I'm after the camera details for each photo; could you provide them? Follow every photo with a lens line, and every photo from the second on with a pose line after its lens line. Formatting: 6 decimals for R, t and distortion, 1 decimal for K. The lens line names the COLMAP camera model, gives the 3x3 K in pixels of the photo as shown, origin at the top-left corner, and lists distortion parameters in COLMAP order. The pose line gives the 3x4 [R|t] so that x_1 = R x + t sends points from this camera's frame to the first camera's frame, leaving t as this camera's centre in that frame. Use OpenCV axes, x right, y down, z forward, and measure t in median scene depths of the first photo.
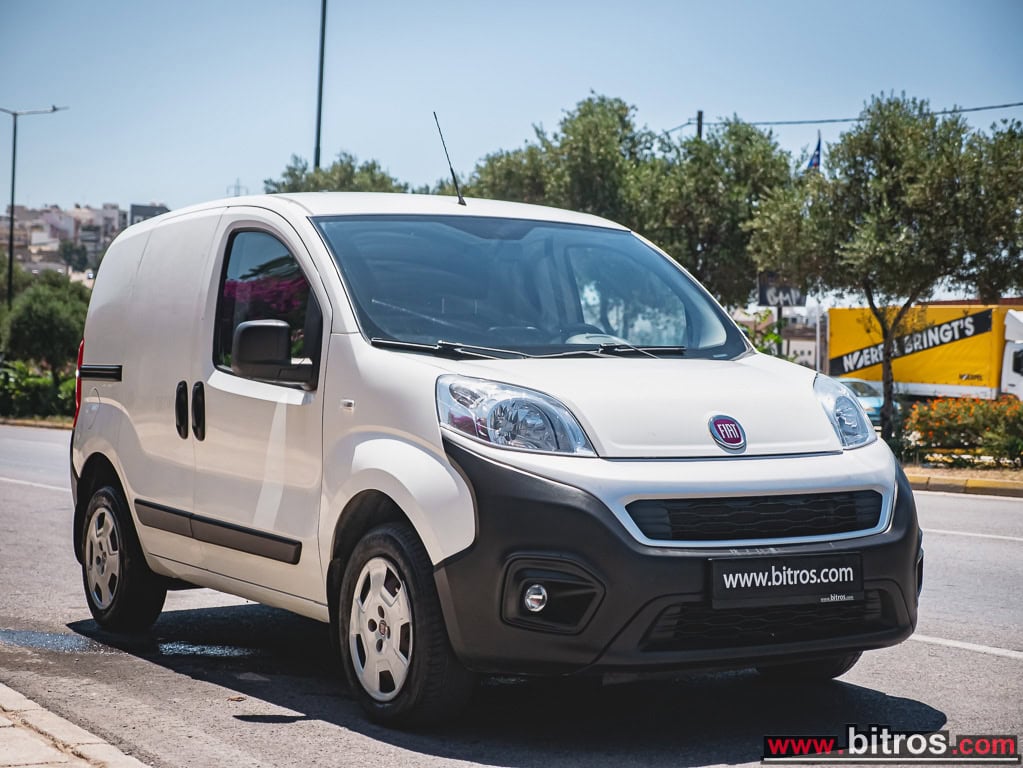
lens RADIAL K [[1818.2, 0, 511.5], [0, 1818.2, 384.0], [0, 0, 1]] dist [0.094850, 0.392788]
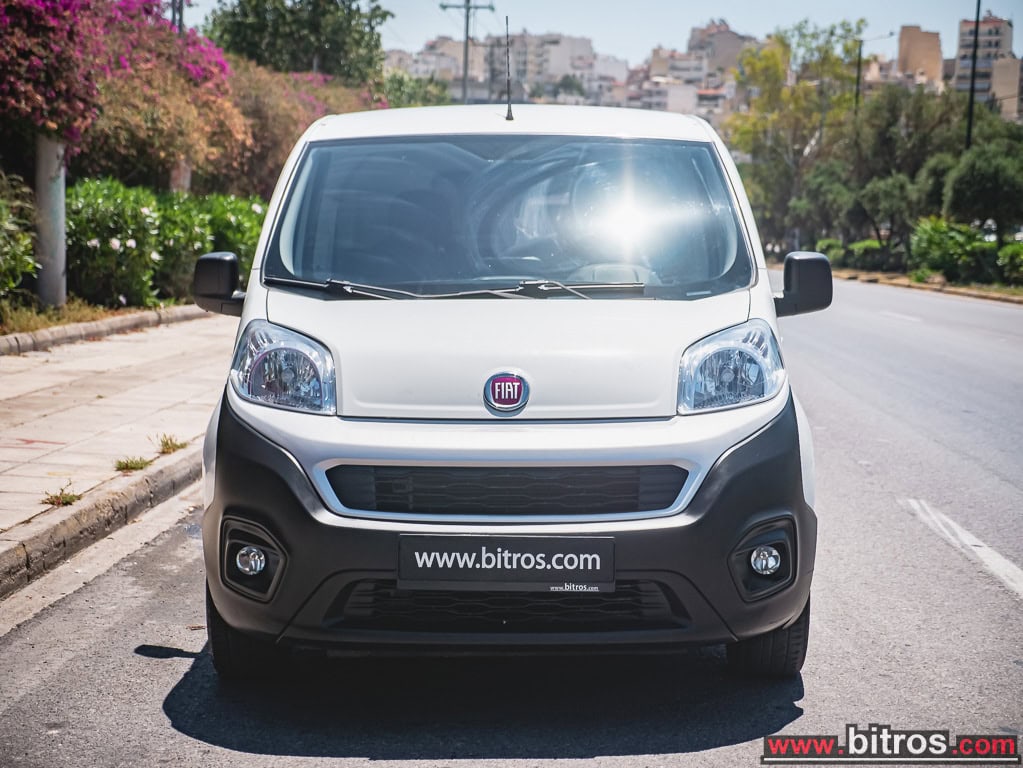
lens RADIAL K [[1959.9, 0, 511.5], [0, 1959.9, 384.0], [0, 0, 1]] dist [0.092853, 1.435239]
pose [[0.853712, 0.041162, -0.519116, 0.583240], [-0.003218, 0.997269, 0.073785, -0.045331], [0.520735, -0.061320, 0.851513, 0.174339]]
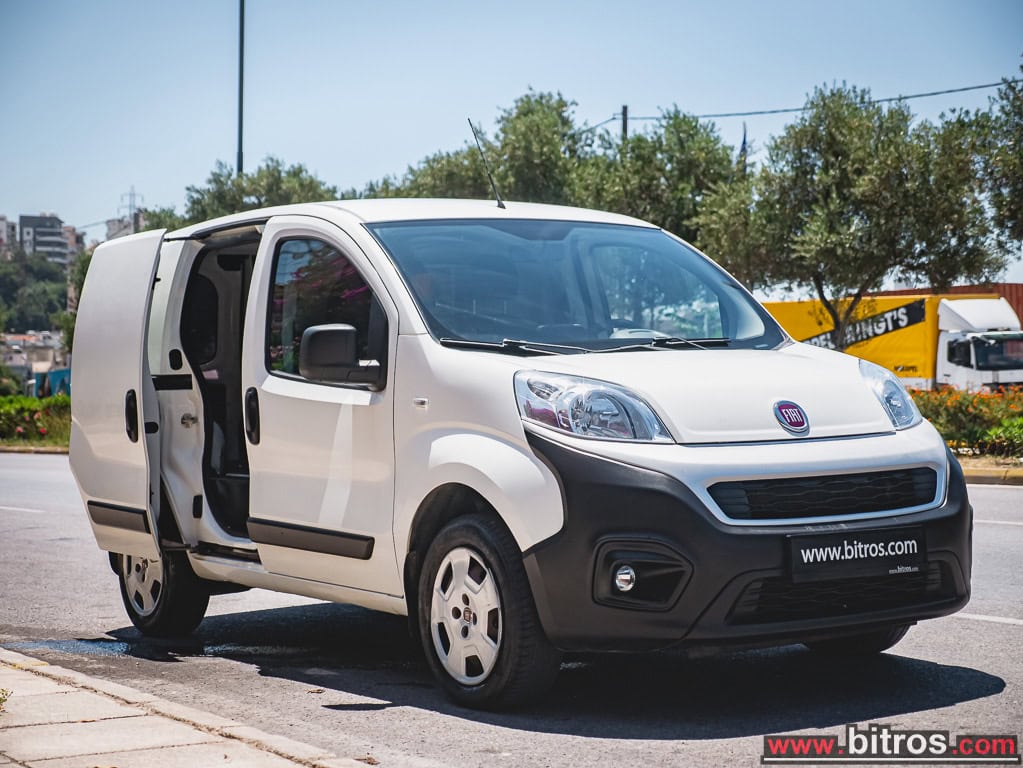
lens RADIAL K [[1881.3, 0, 517.5], [0, 1881.3, 381.4], [0, 0, 1]] dist [0.173998, 0.014354]
pose [[0.998170, -0.031522, 0.051600, -0.089929], [0.031770, 0.999487, -0.003991, 0.005127], [-0.051448, 0.005623, 0.998660, -0.078953]]
